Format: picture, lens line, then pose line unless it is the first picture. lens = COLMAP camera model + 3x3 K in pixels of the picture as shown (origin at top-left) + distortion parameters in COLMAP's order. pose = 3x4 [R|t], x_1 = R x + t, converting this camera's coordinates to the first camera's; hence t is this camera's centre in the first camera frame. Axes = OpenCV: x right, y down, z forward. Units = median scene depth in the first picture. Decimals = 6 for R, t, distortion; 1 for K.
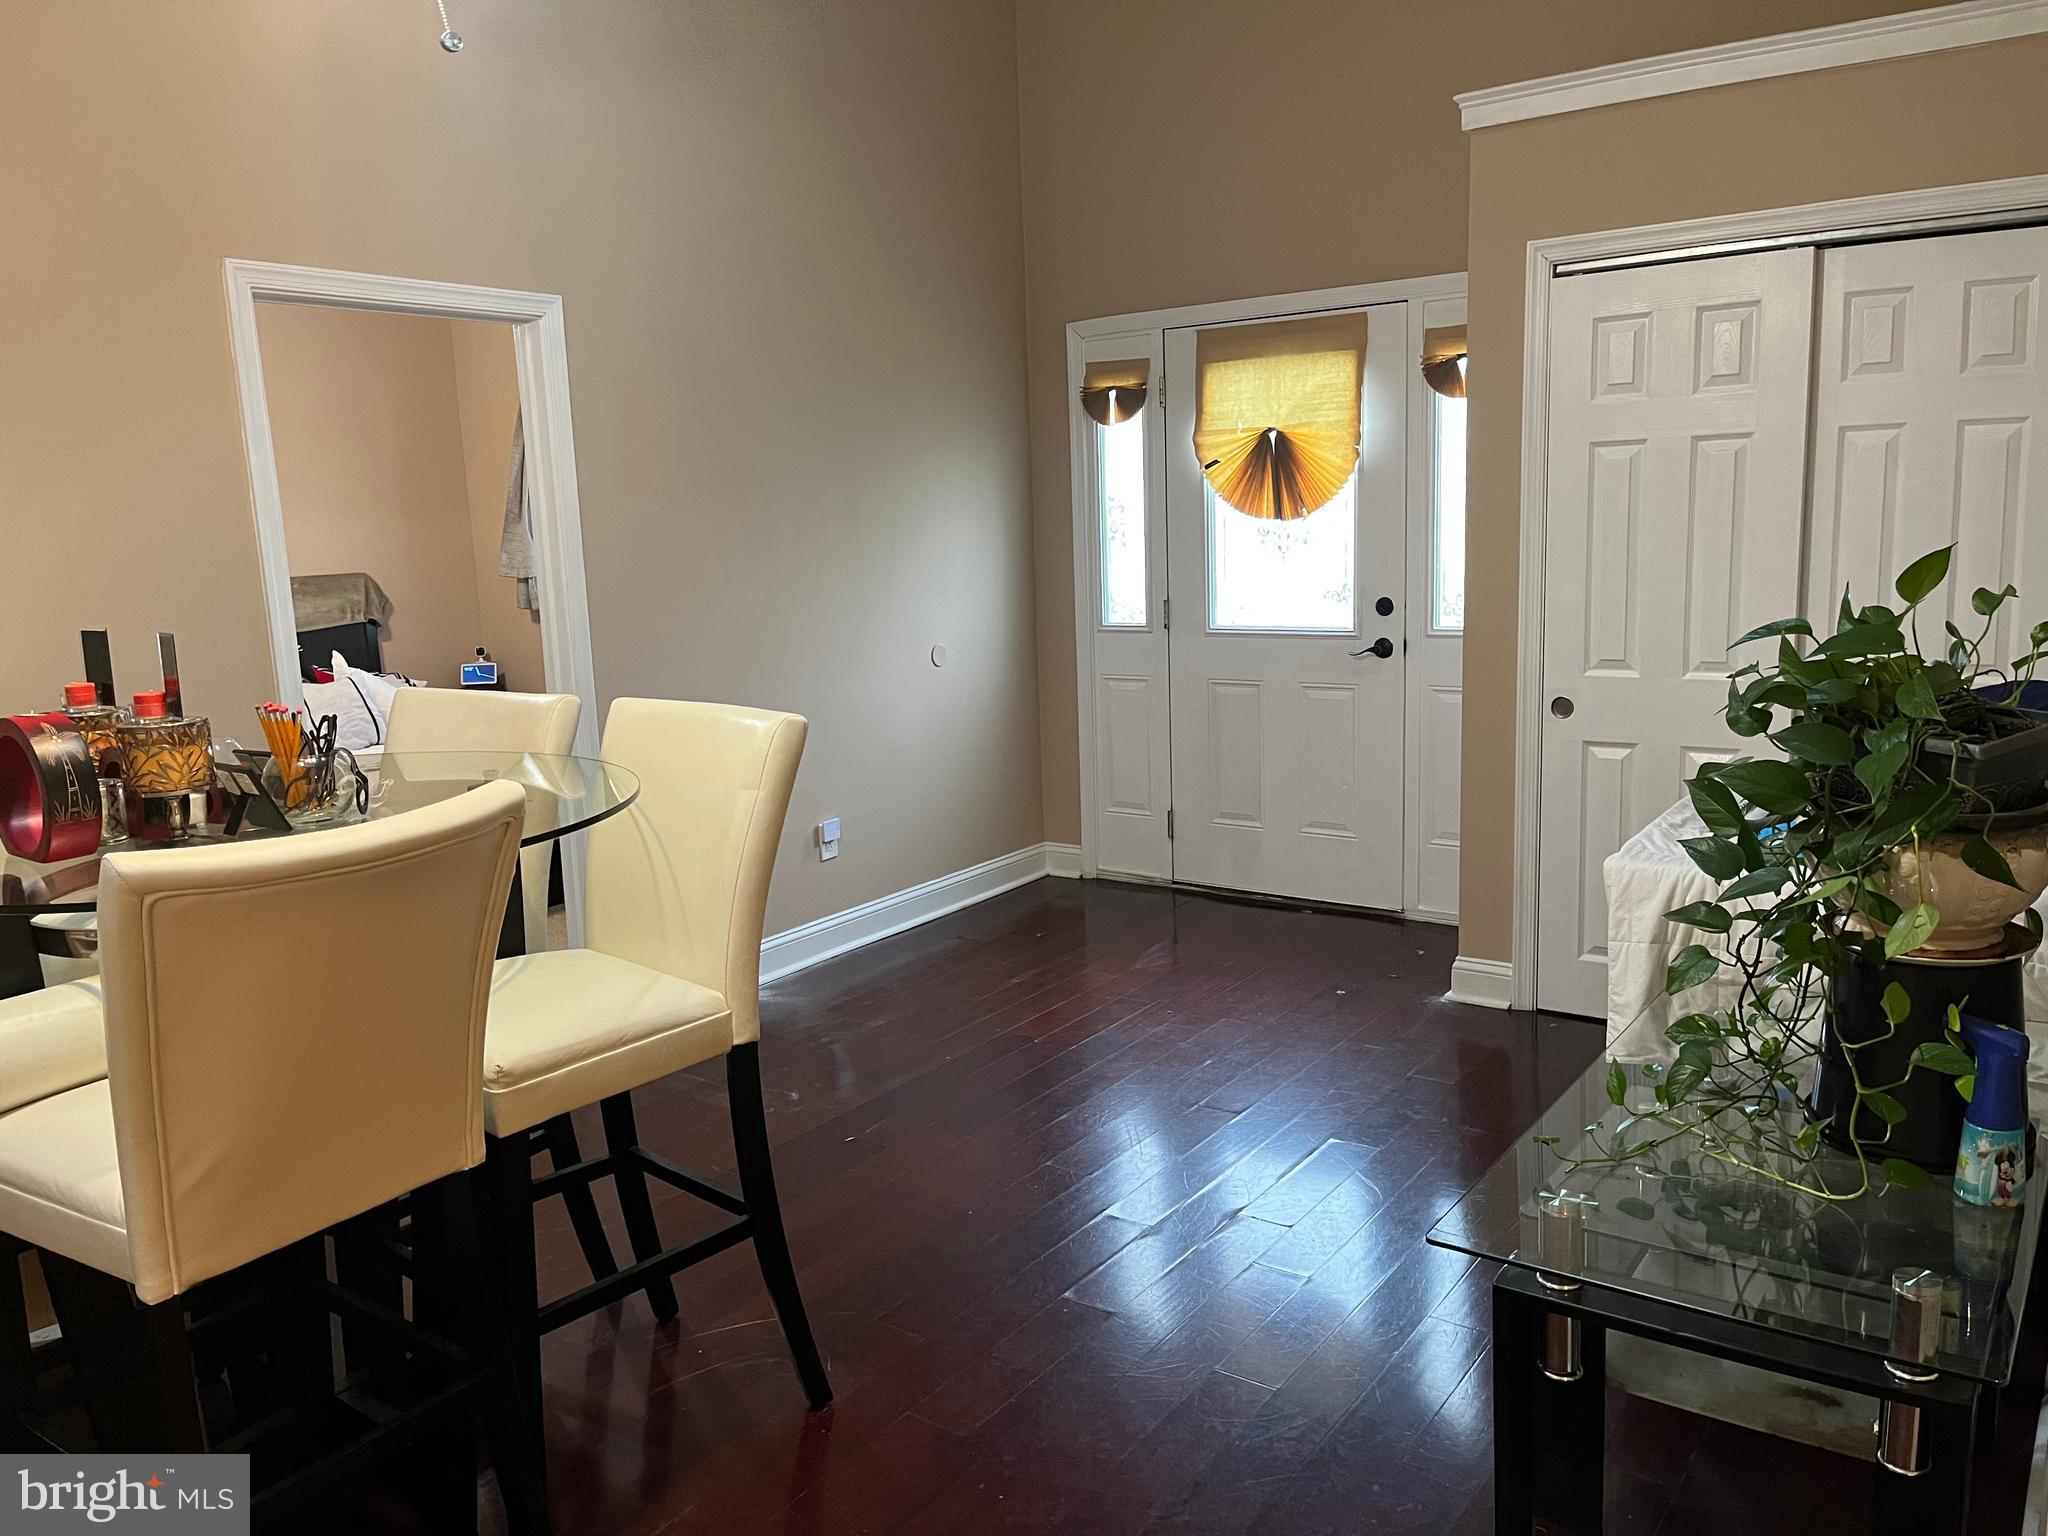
lens RADIAL K [[1624.3, 0, 1015.0], [0, 1624.3, 779.1], [0, 0, 1]] dist [0.062358, -0.076064]
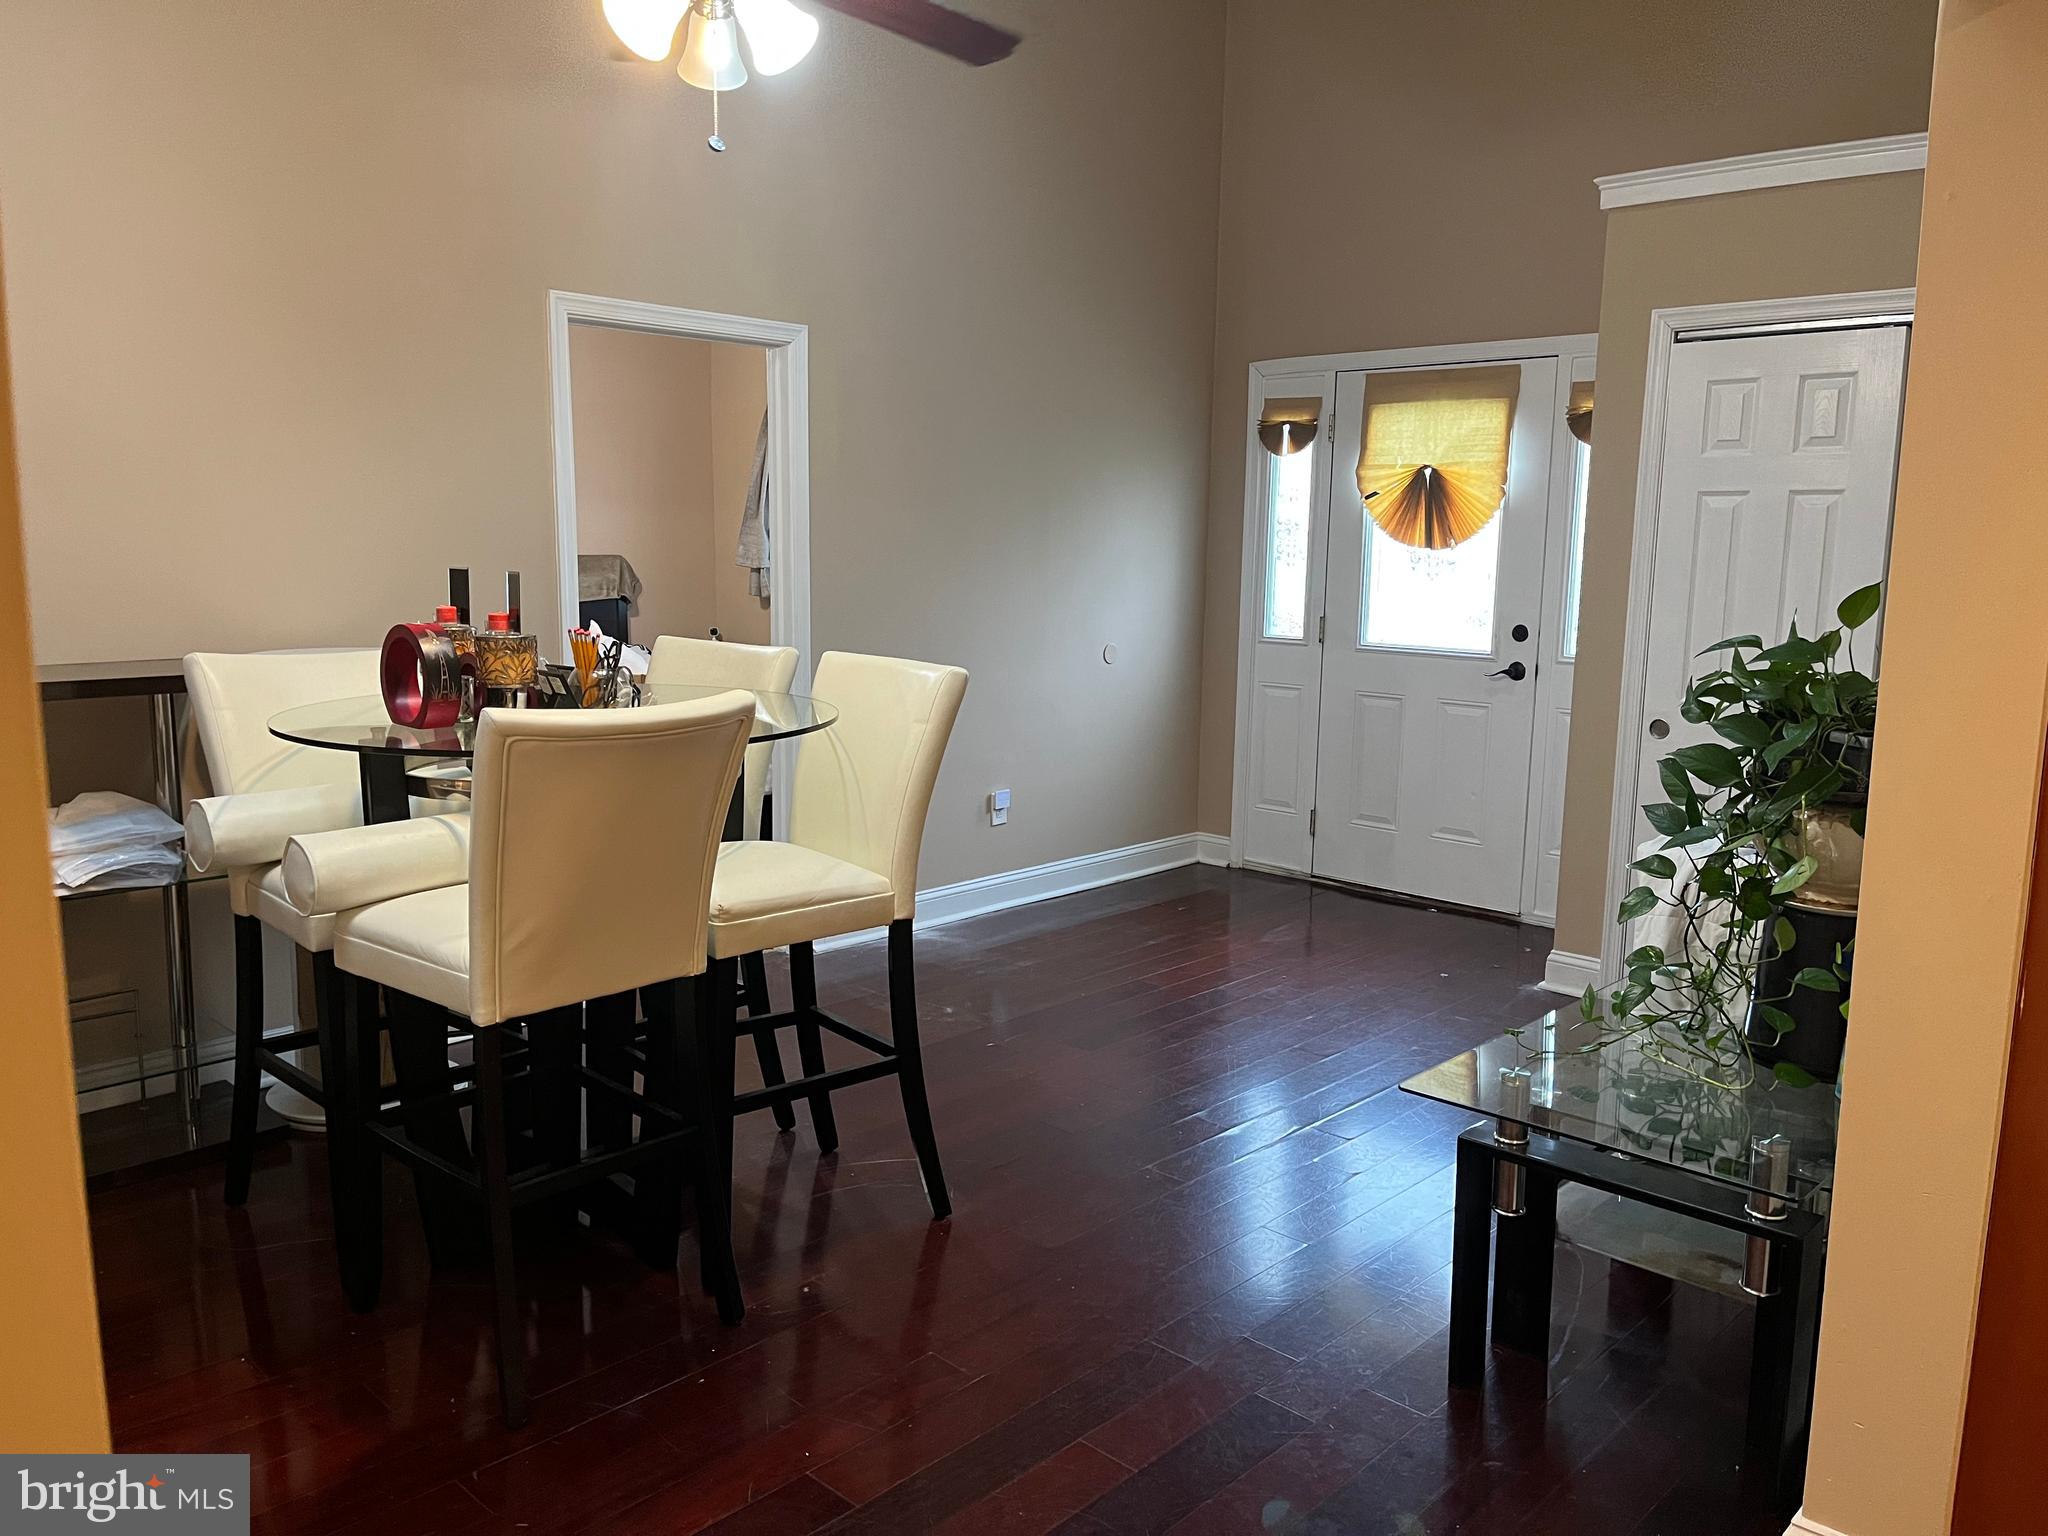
lens RADIAL K [[1624.3, 0, 1015.0], [0, 1624.3, 779.1], [0, 0, 1]] dist [0.062358, -0.076064]
pose [[0.989821, 0.072646, -0.122379, 0.041299], [-0.074237, 0.997205, -0.008480, 0.032220], [0.121421, 0.017479, 0.992447, -0.154112]]
